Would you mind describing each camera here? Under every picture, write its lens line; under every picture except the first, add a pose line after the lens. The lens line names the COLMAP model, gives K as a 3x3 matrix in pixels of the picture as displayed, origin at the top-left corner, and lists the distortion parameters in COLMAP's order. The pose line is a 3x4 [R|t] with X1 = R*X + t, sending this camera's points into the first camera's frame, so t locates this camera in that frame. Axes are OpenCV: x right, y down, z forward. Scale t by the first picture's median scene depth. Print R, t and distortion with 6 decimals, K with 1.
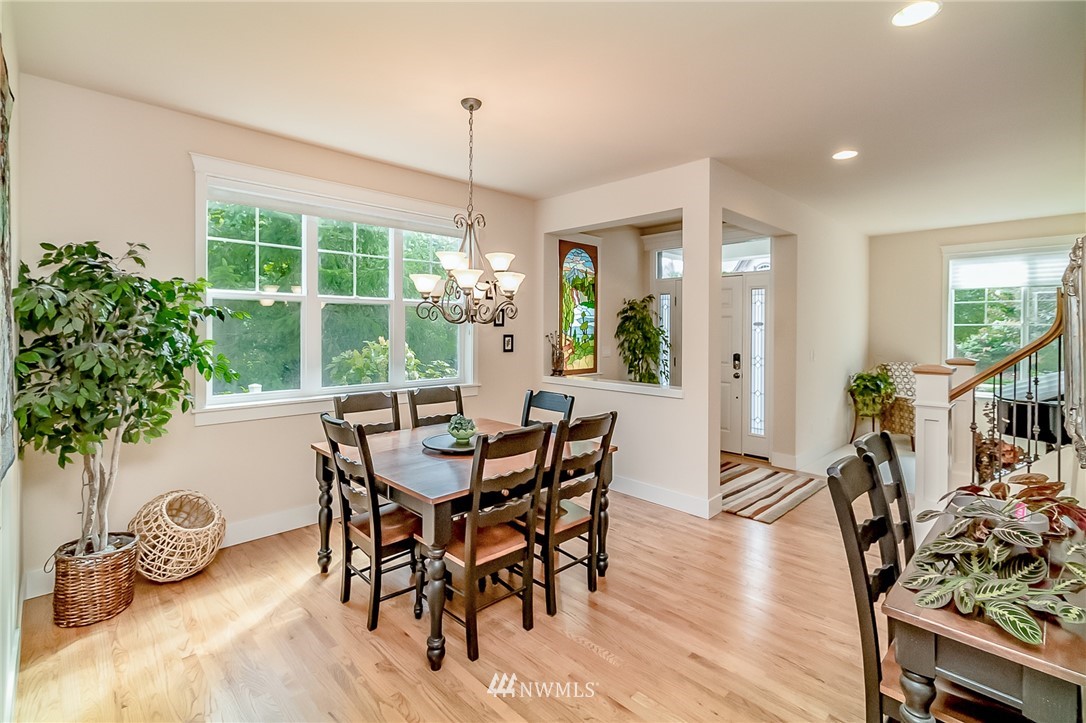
lens RADIAL K [[513.2, 0, 542.2], [0, 513.2, 340.7], [0, 0, 1]] dist [-0.000699, 0.000064]
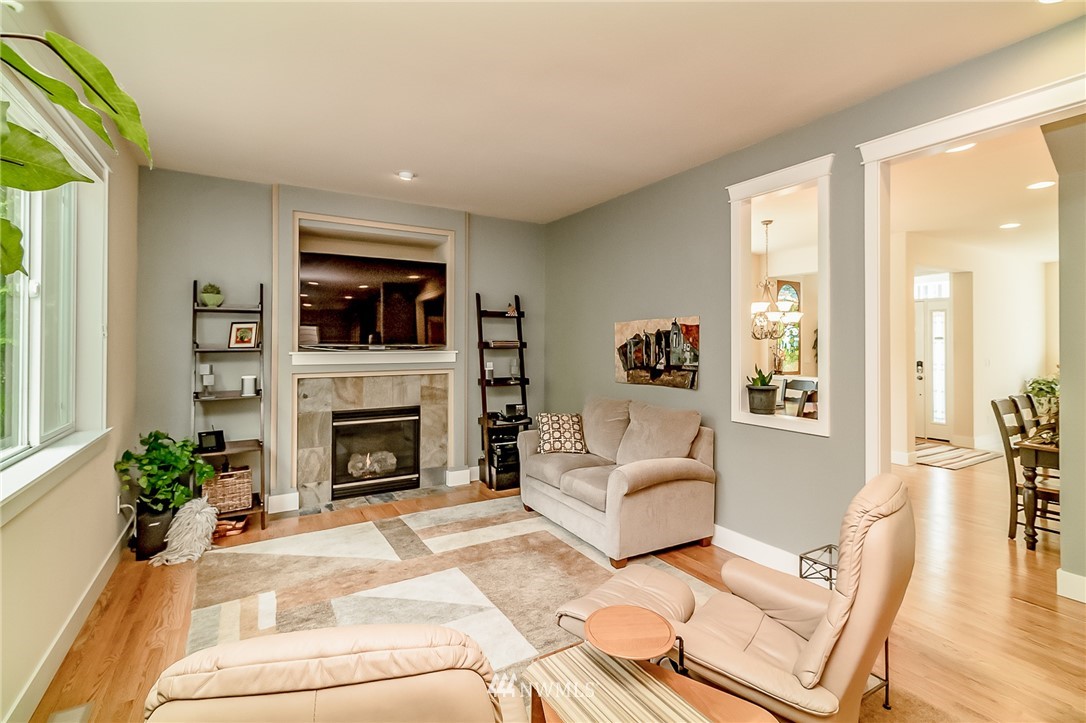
lens RADIAL K [[513.2, 0, 542.2], [0, 513.2, 340.7], [0, 0, 1]] dist [-0.000699, 0.000064]
pose [[0.971425, -0.004600, -0.237300, -0.245737], [-0.002572, 0.999549, -0.029904, 0.015461], [0.237331, 0.029660, 0.970976, -0.500749]]
